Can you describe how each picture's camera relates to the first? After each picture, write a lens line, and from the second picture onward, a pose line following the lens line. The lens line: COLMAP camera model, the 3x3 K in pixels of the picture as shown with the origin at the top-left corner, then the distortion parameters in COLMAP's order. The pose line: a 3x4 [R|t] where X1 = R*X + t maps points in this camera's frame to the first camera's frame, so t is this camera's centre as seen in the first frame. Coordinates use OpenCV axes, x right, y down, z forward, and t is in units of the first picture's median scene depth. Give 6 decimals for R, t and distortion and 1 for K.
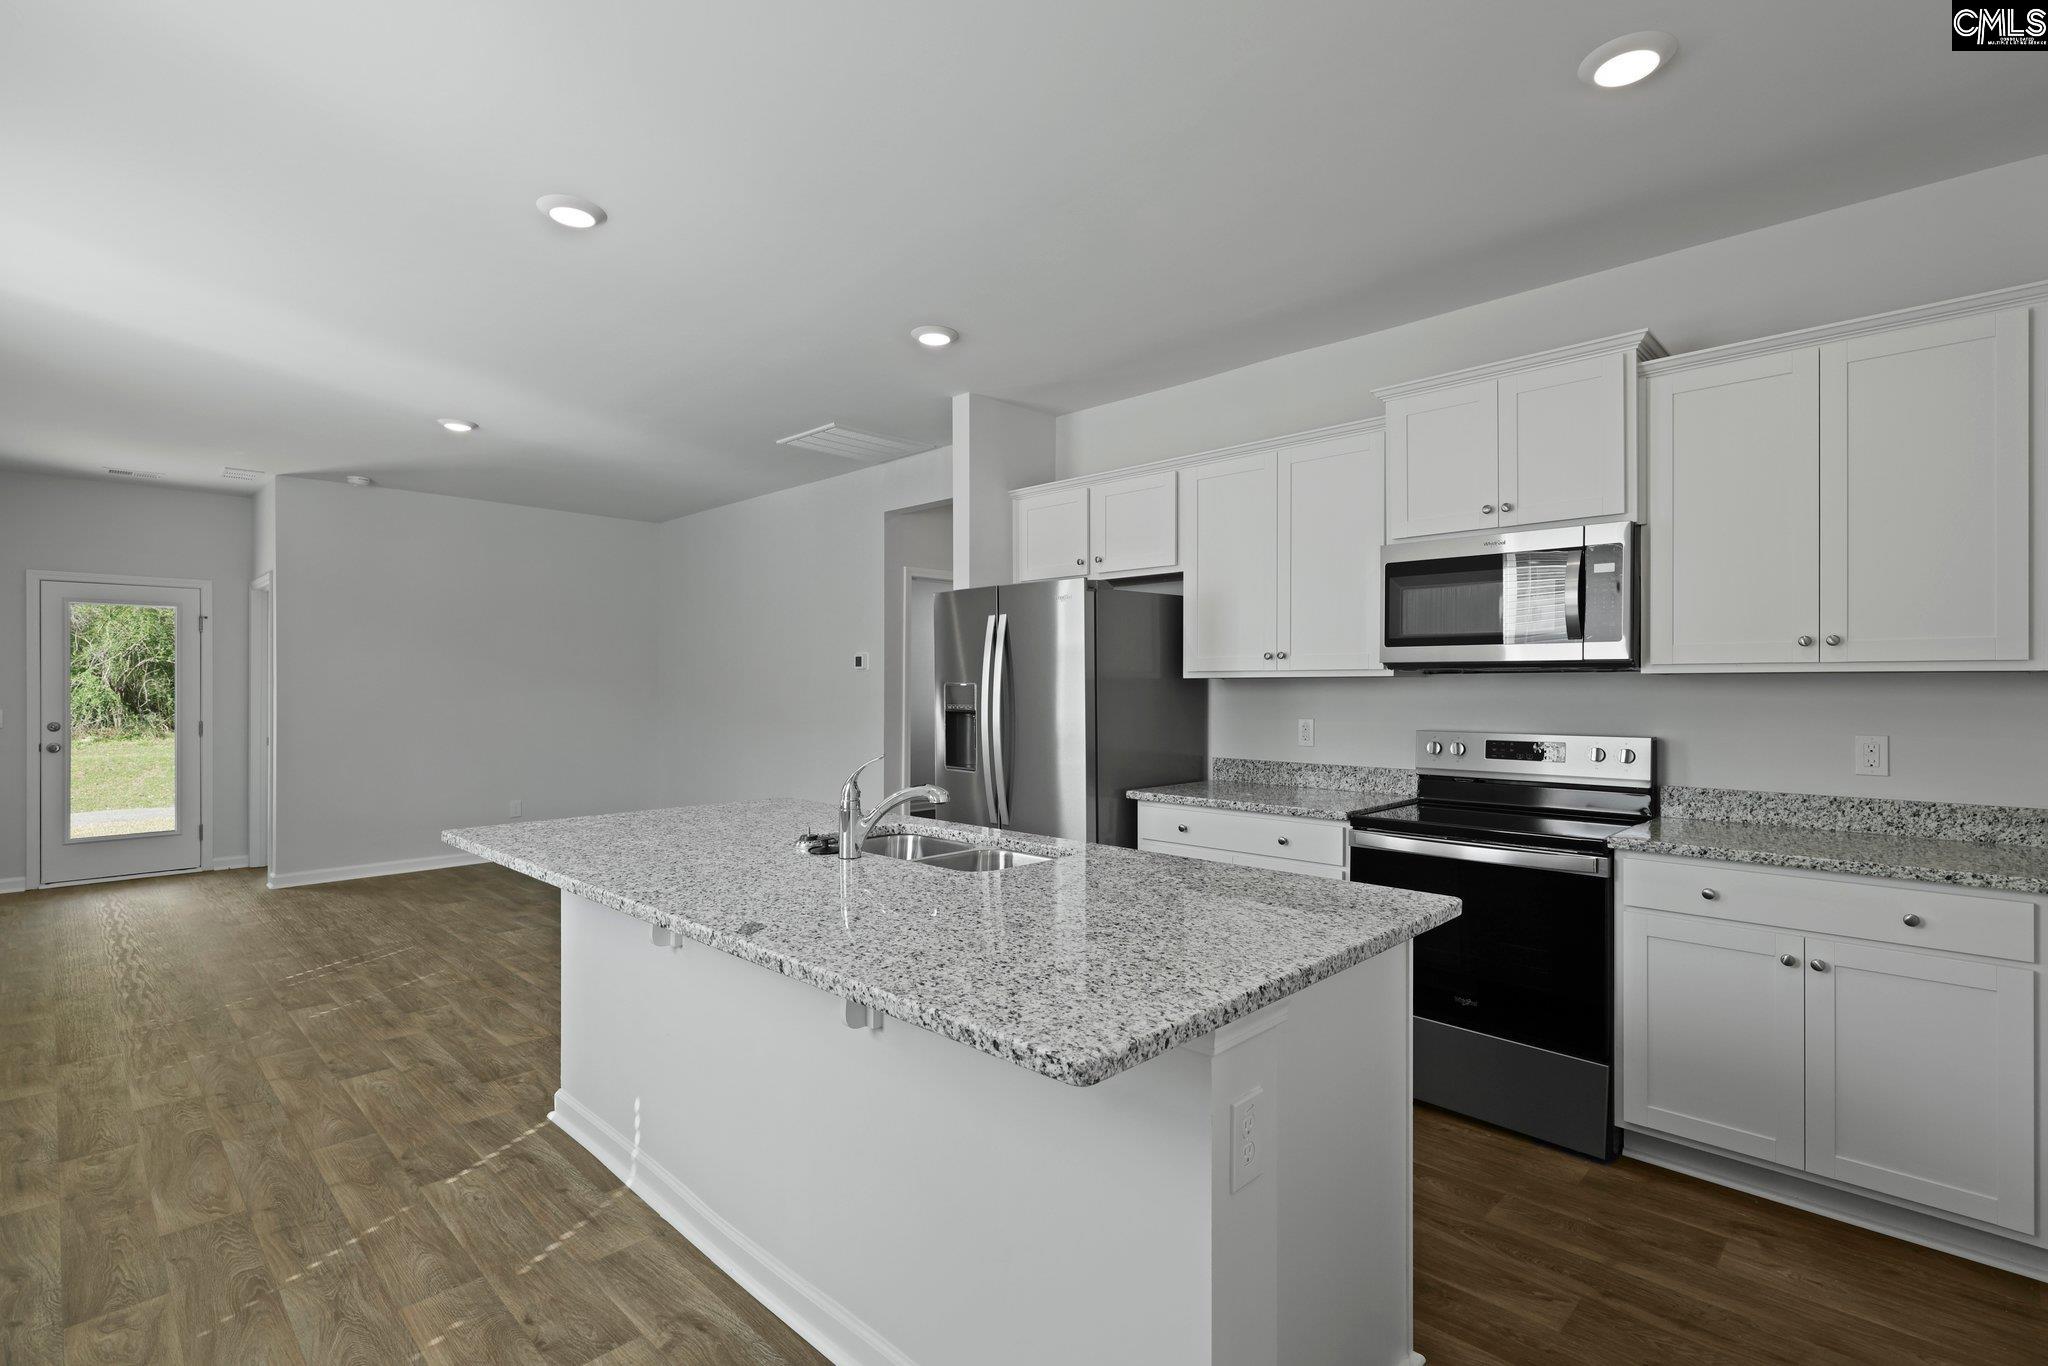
lens RADIAL K [[952.4, 0, 1024.0], [0, 952.4, 683.0], [0, 0, 1]] dist [0.004644, -0.000332]
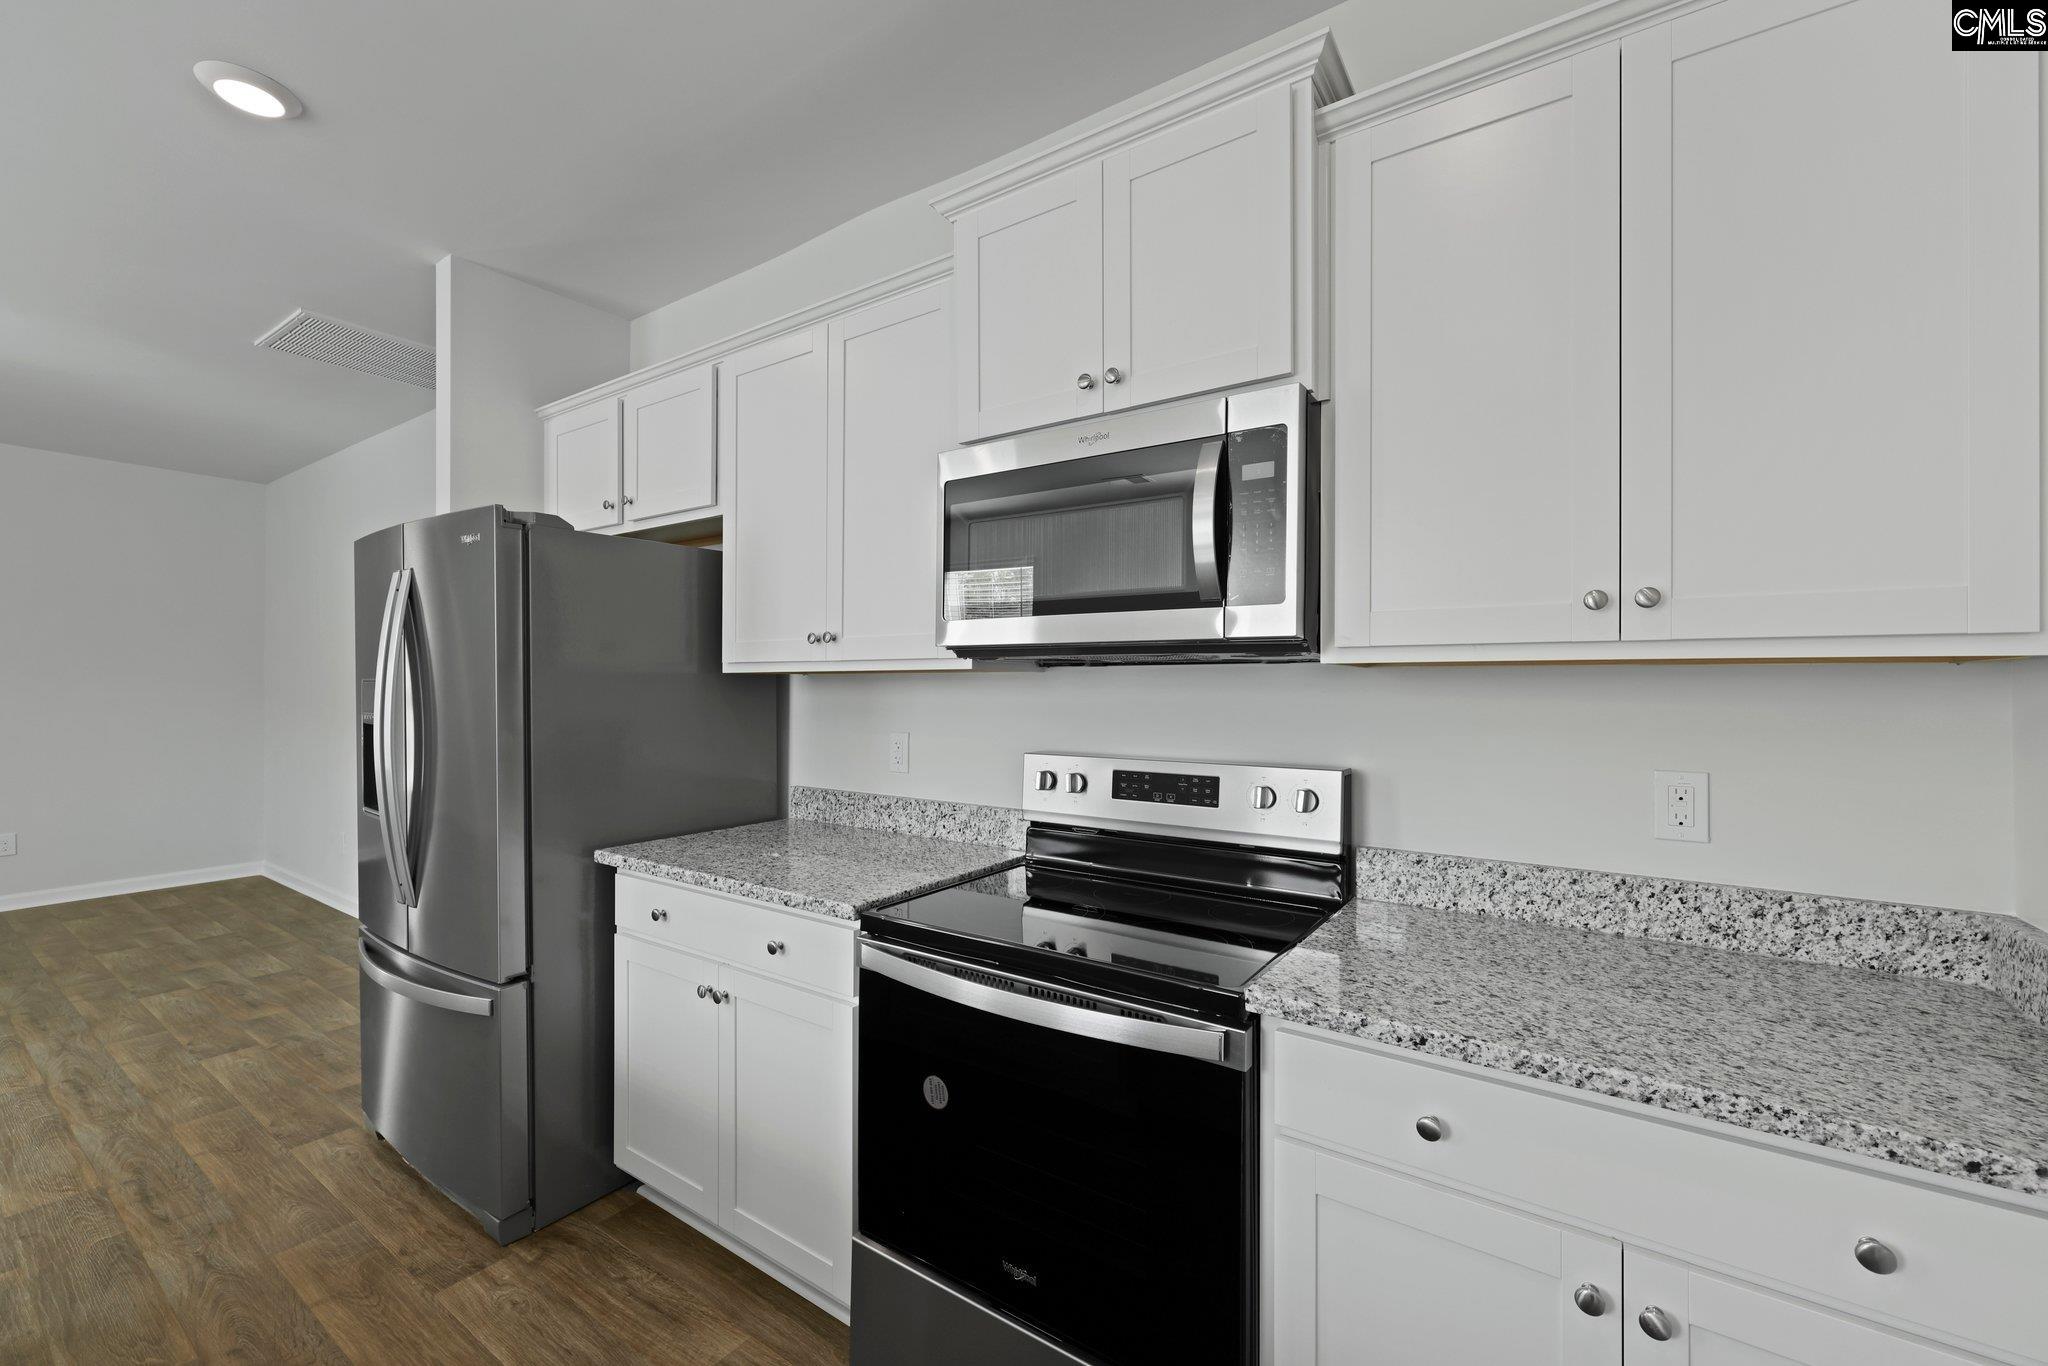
lens RADIAL K [[817.7, 0, 1026.6], [0, 817.7, 680.7], [0, 0, 1]] dist [0.000100, -0.000115]
pose [[0.985019, 0.002158, 0.172431, 0.387520], [-0.001979, 0.999997, -0.001207, 0.001271], [-0.172433, 0.000848, 0.985021, 0.547036]]
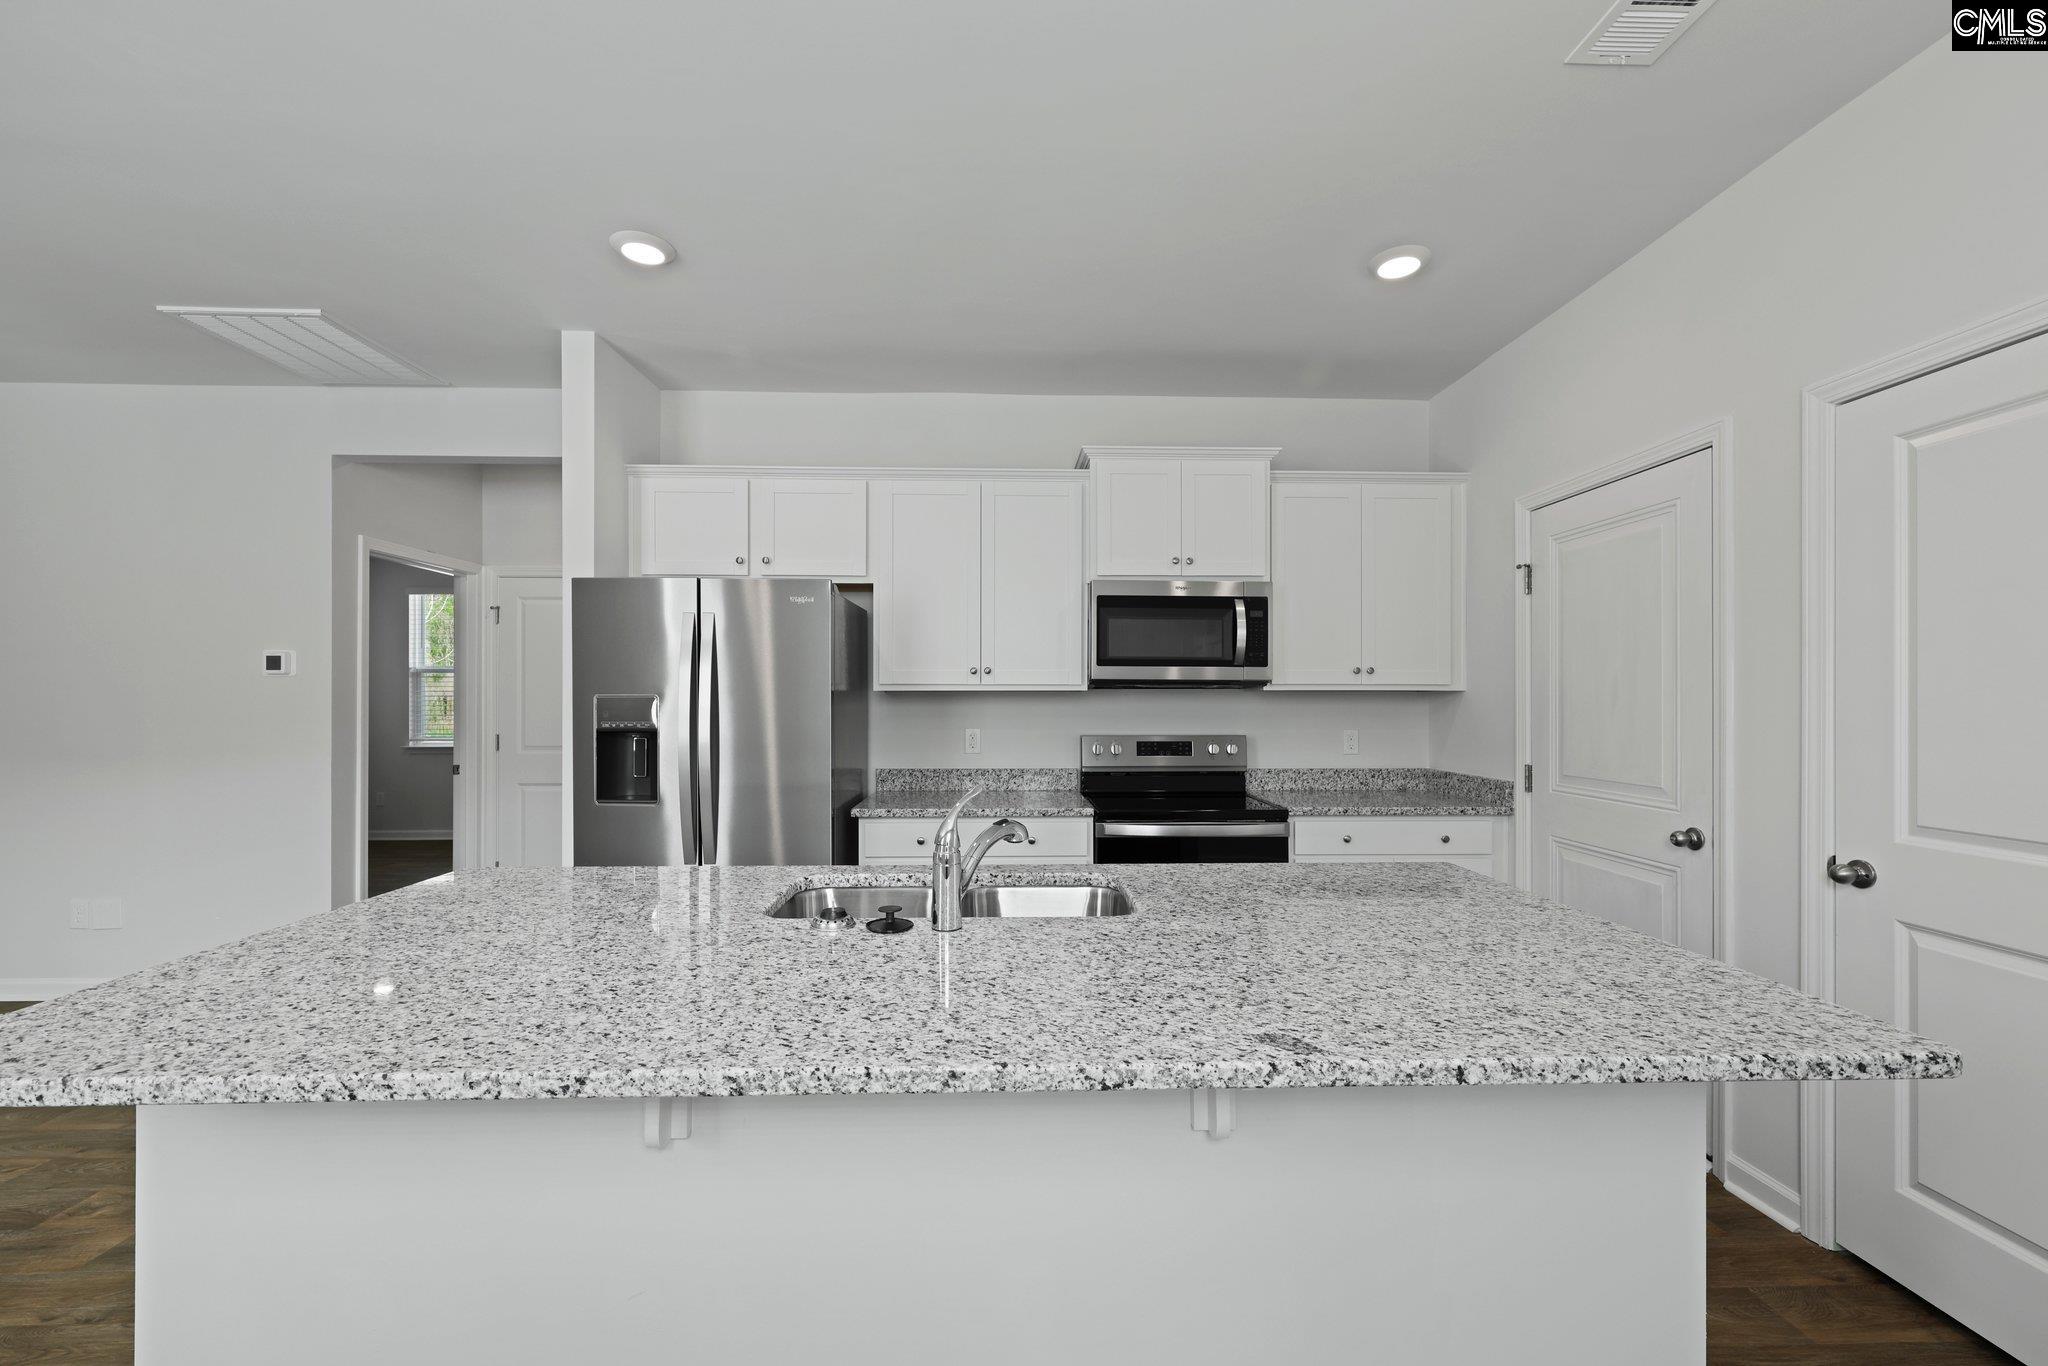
lens RADIAL K [[827.6, 0, 1019.1], [0, 827.6, 697.4], [0, 0, 1]] dist [0.000043, -0.000219]
pose [[0.695957, 0.002476, 0.718080, -0.481748], [-0.003152, 0.999995, -0.000393, 0.002520], [-0.718077, -0.001990, 0.695961, 0.403222]]
